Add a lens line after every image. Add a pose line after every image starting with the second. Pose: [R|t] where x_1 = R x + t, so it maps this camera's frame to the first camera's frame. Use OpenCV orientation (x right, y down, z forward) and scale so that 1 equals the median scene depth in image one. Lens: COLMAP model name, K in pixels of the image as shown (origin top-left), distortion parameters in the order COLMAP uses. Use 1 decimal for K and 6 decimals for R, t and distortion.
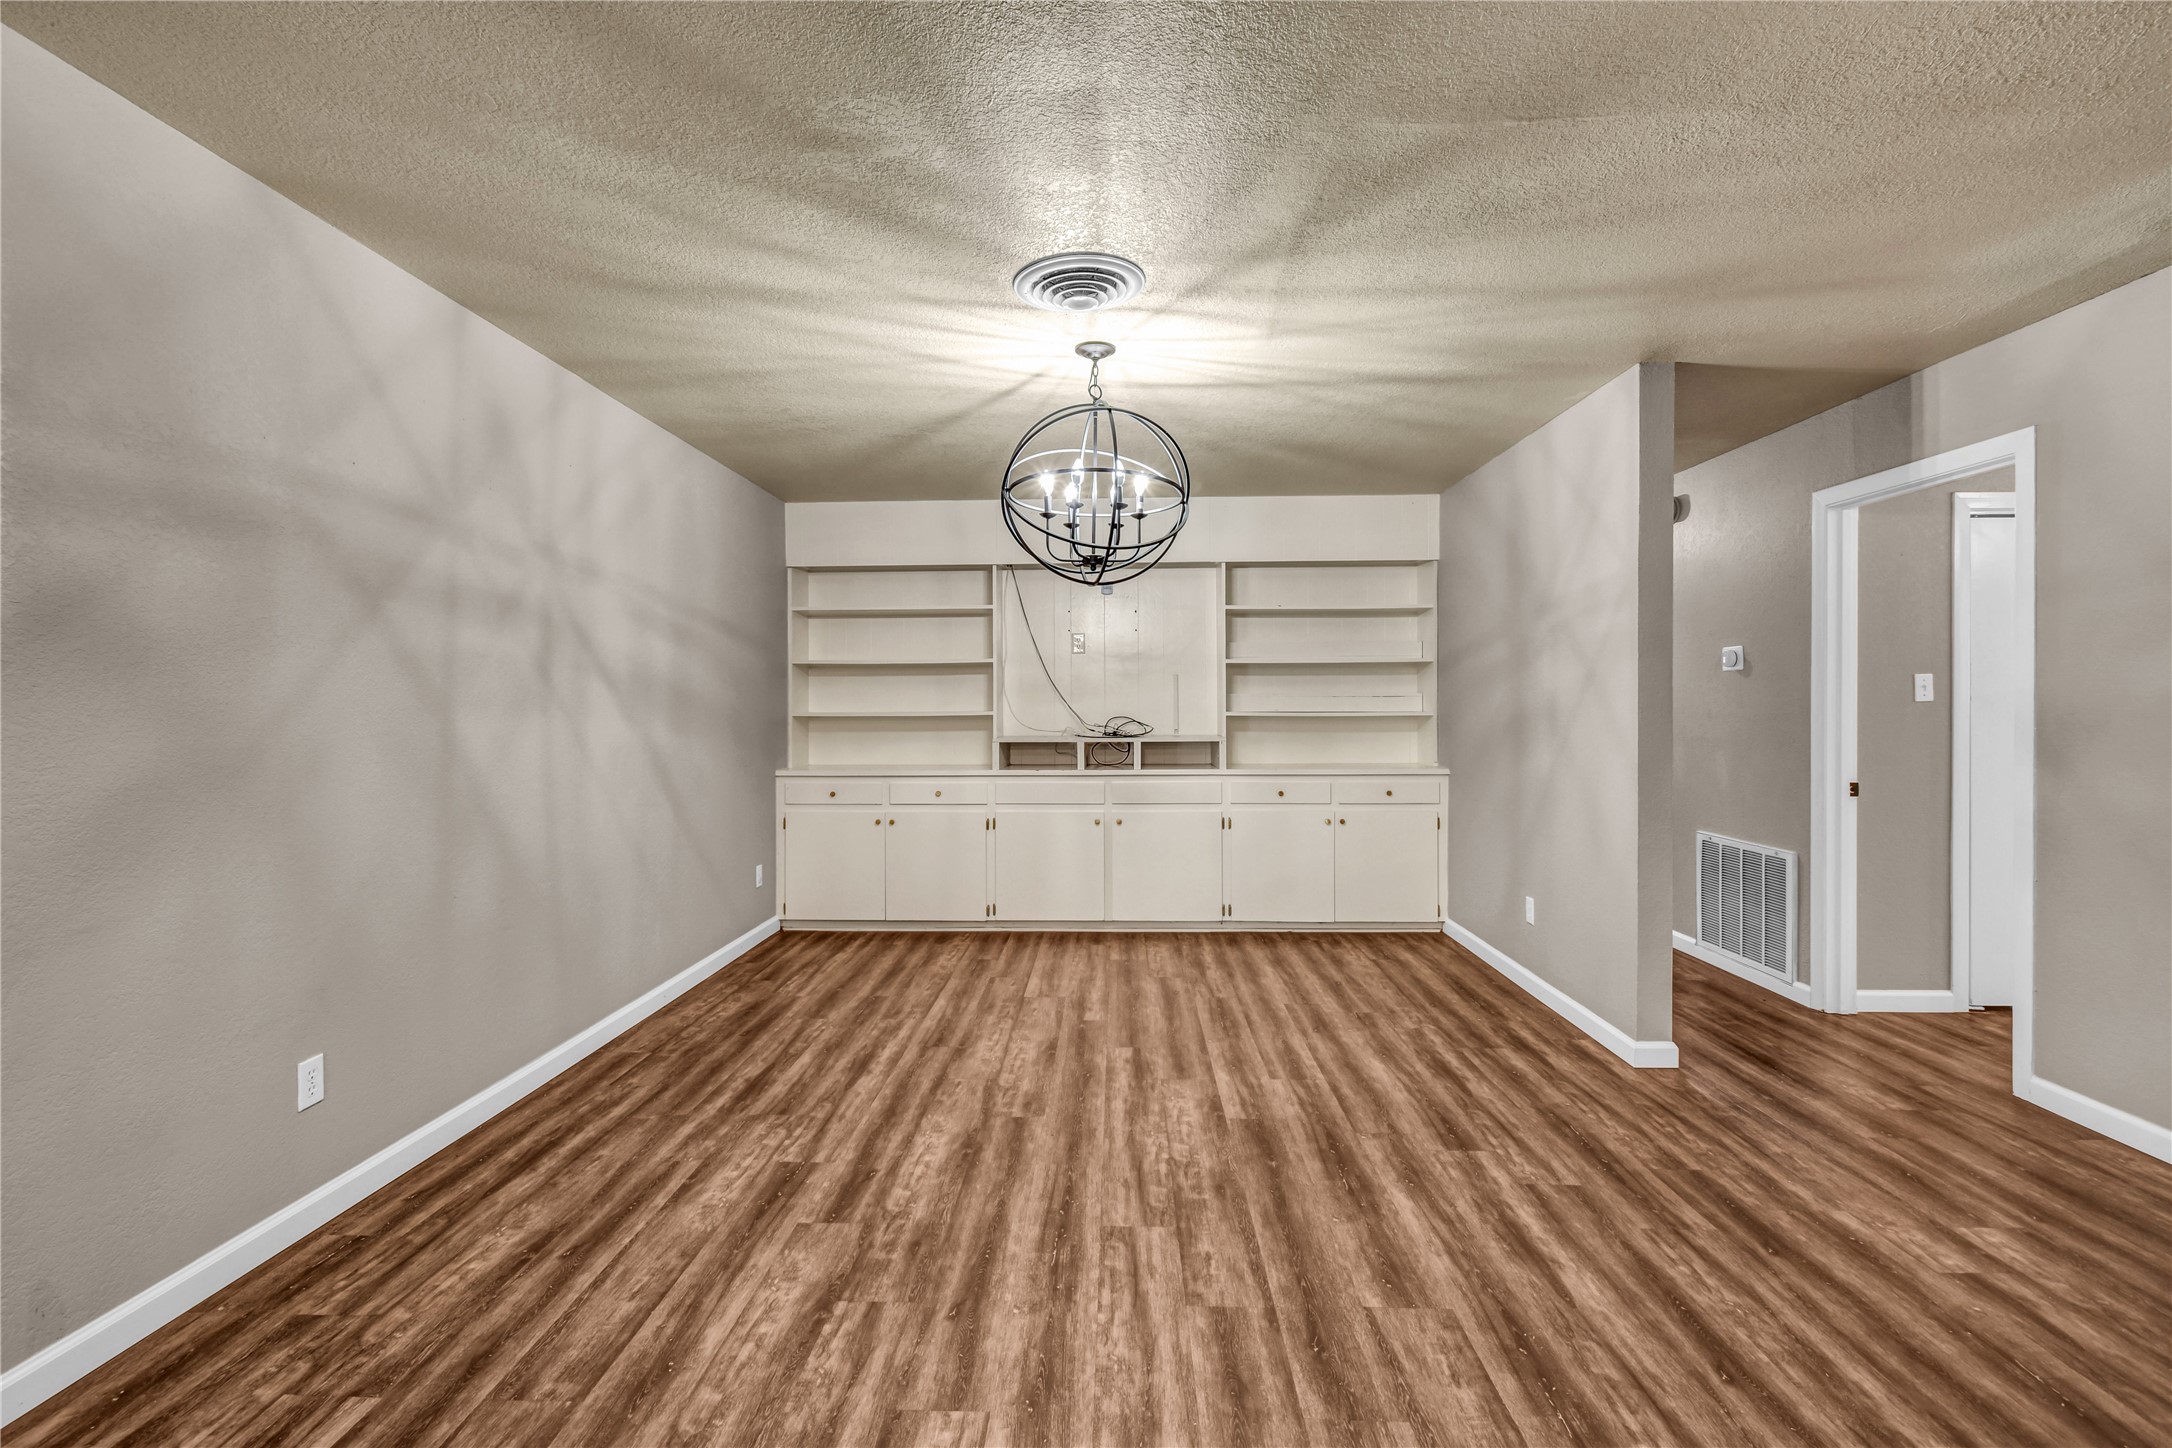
lens RADIAL K [[967.0, 0, 1066.2], [0, 967.0, 708.4], [0, 0, 1]] dist [0.008716, -0.004747]
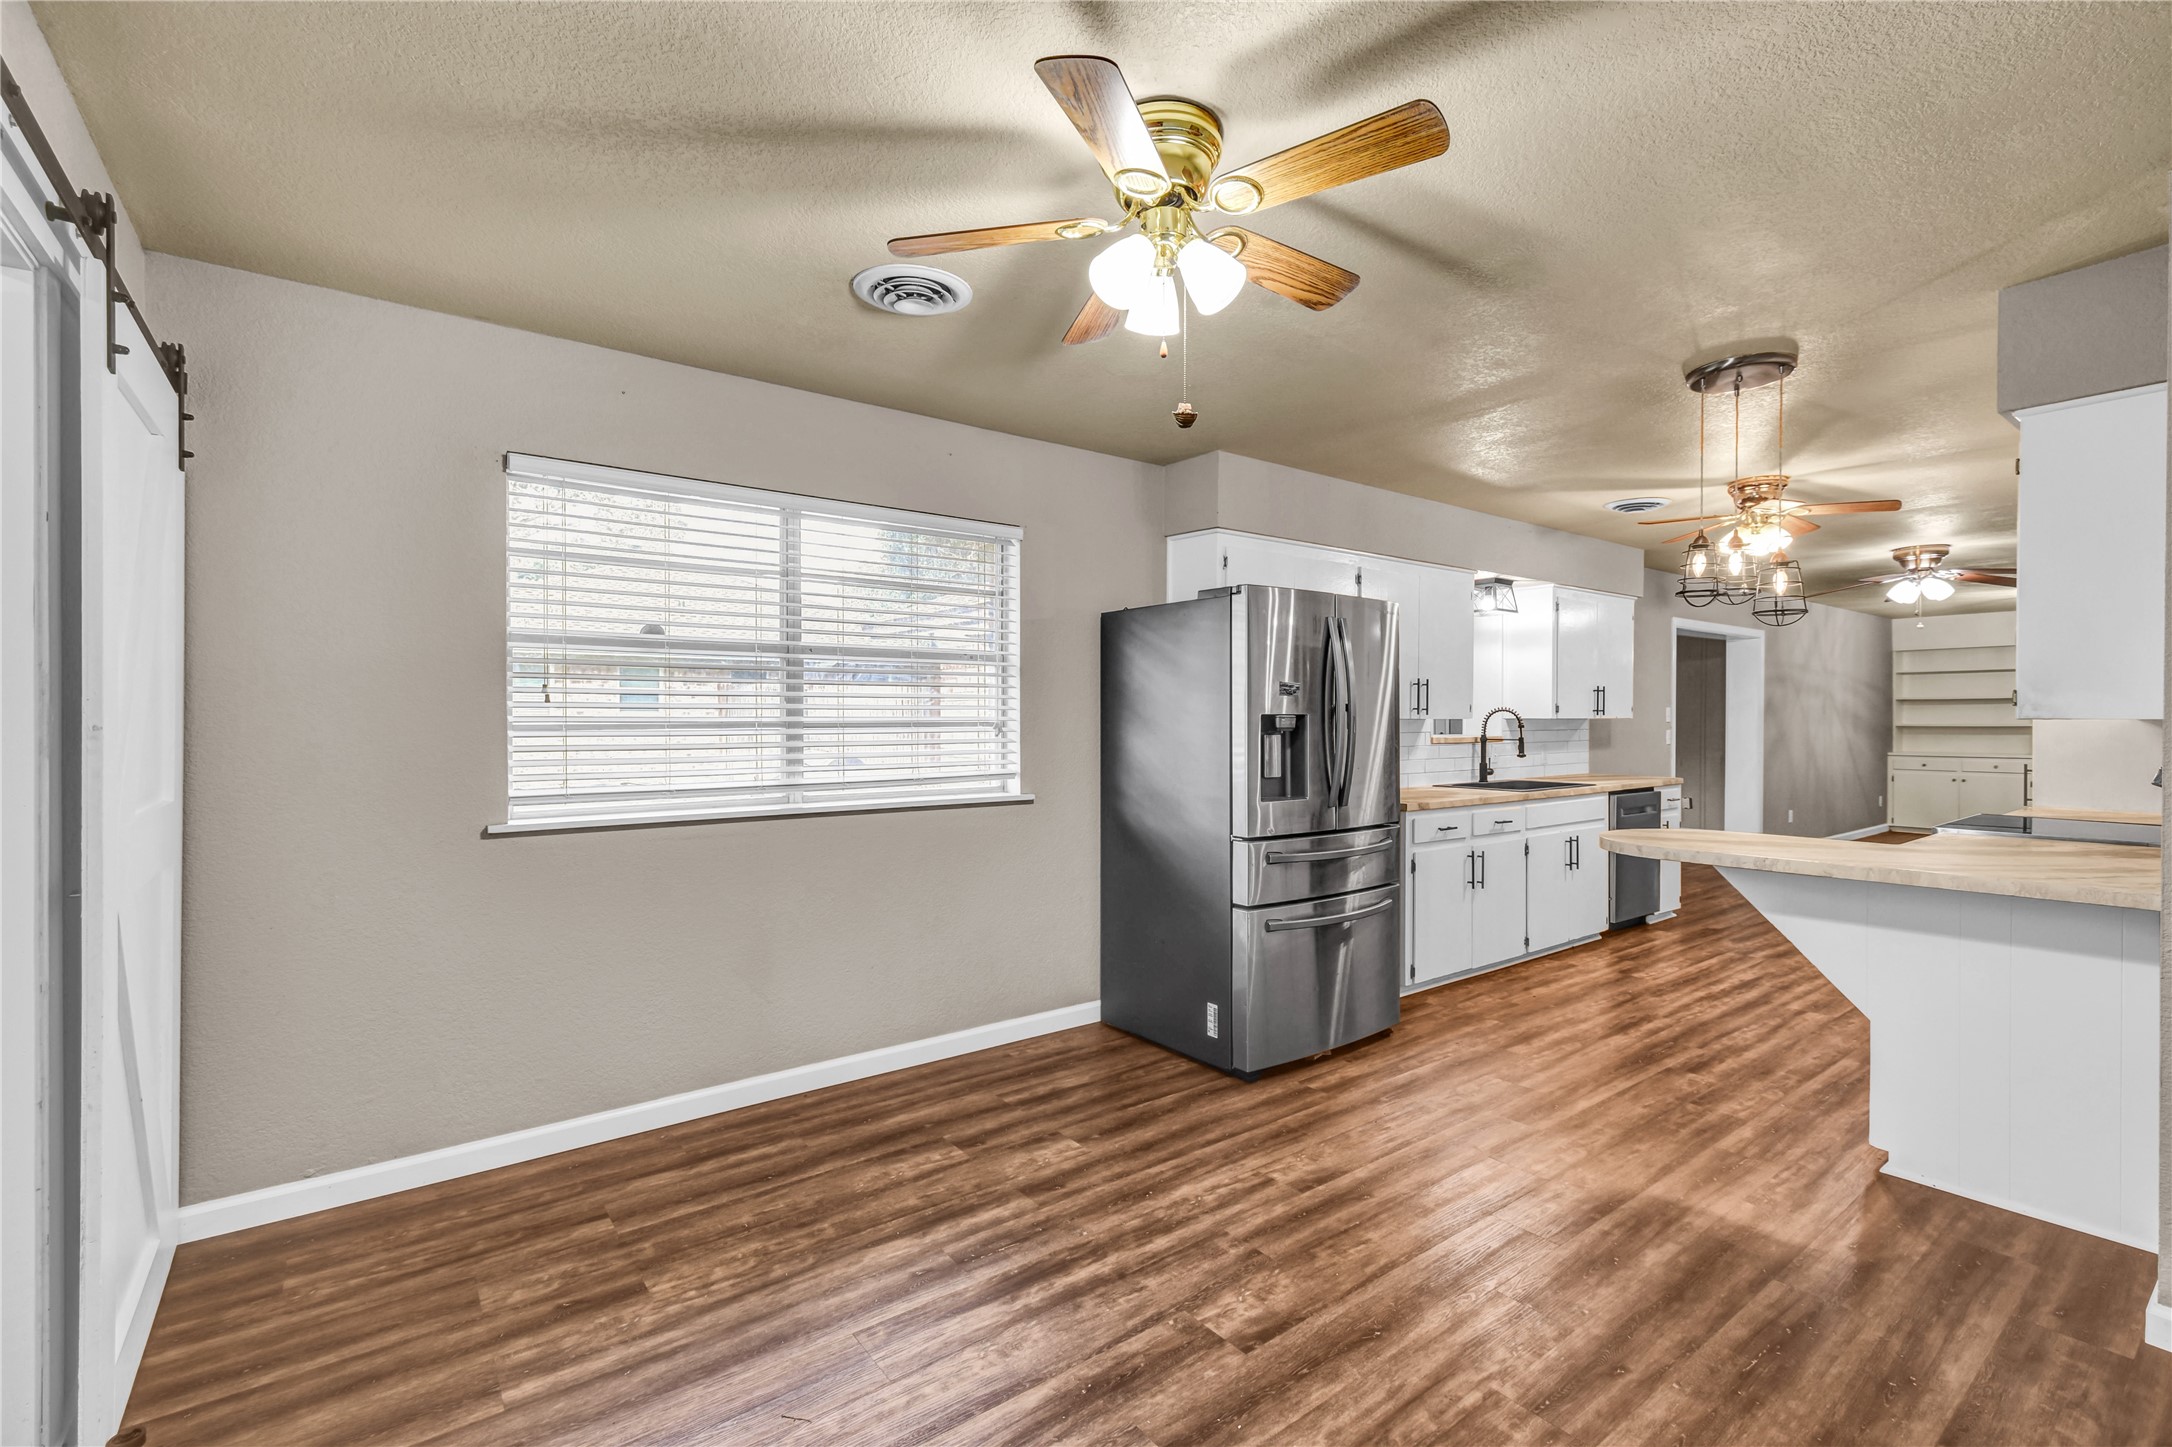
lens RADIAL K [[967.0, 0, 1108.5], [0, 967.0, 718.9], [0, 0, 1]] dist [0.008716, -0.004747]
pose [[0.644534, 0.003902, -0.764566, 0.338425], [-0.005073, 0.999987, 0.000826, -0.000349], [0.764559, 0.003346, 0.644545, -2.606957]]
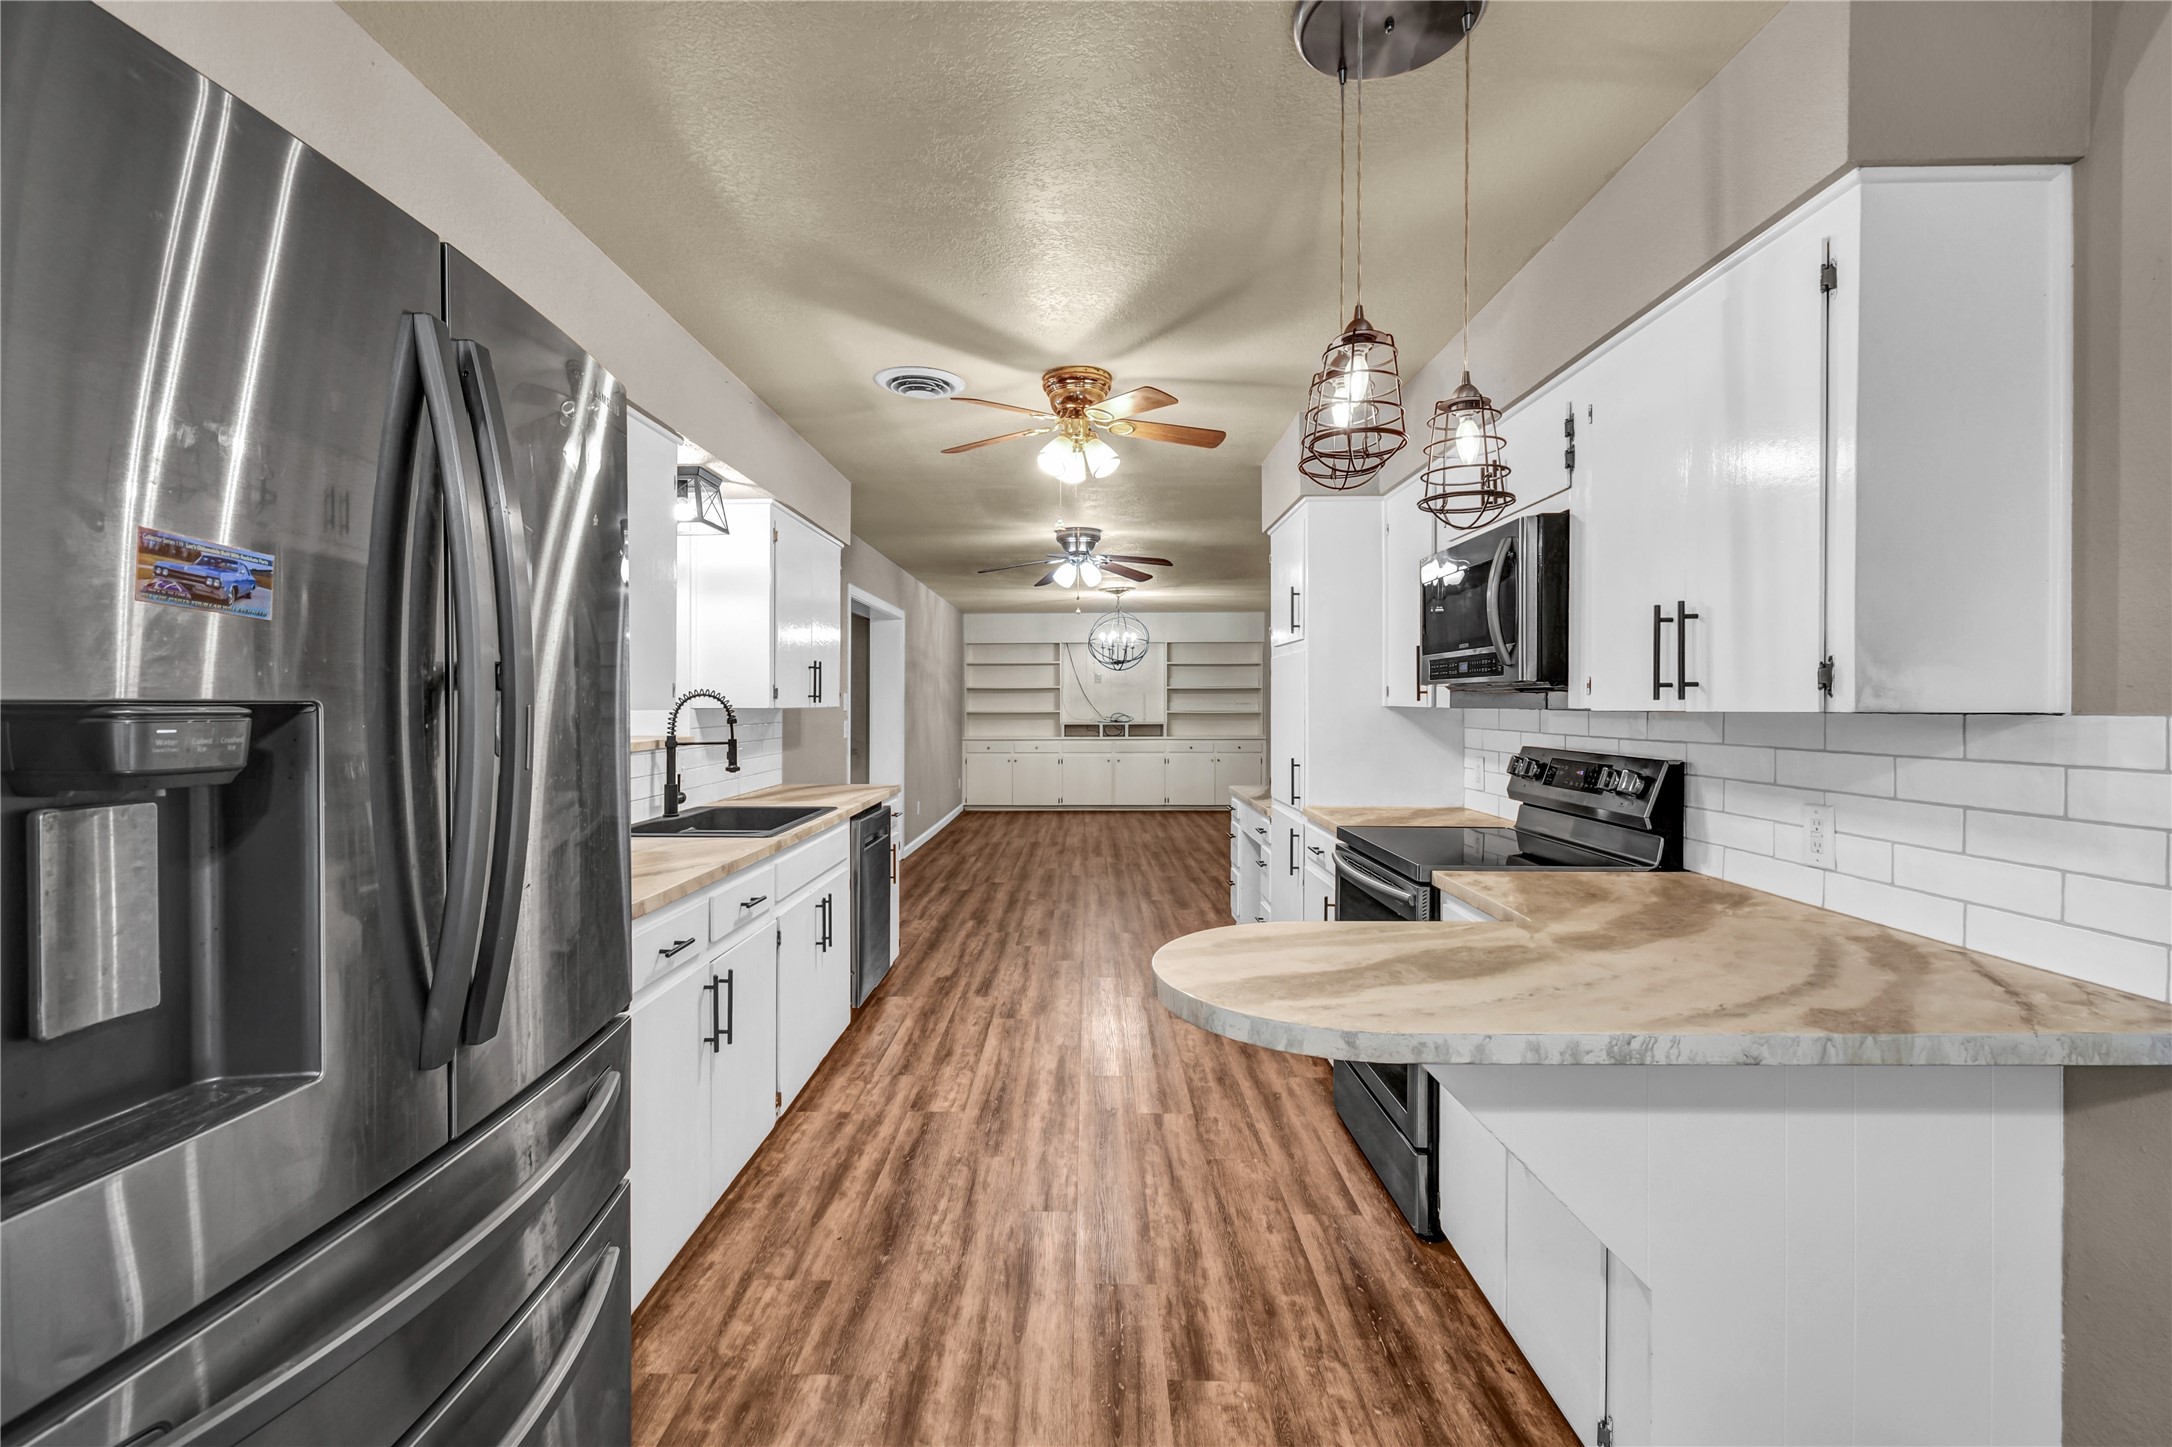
lens RADIAL K [[967.0, 0, 1043.2], [0, 967.0, 706.1], [0, 0, 1]] dist [0.008716, -0.004747]
pose [[0.999926, 0.000732, -0.012132, -0.148052], [-0.000757, 0.999997, -0.002108, -0.003358], [0.012131, 0.002117, 0.999924, -1.996153]]
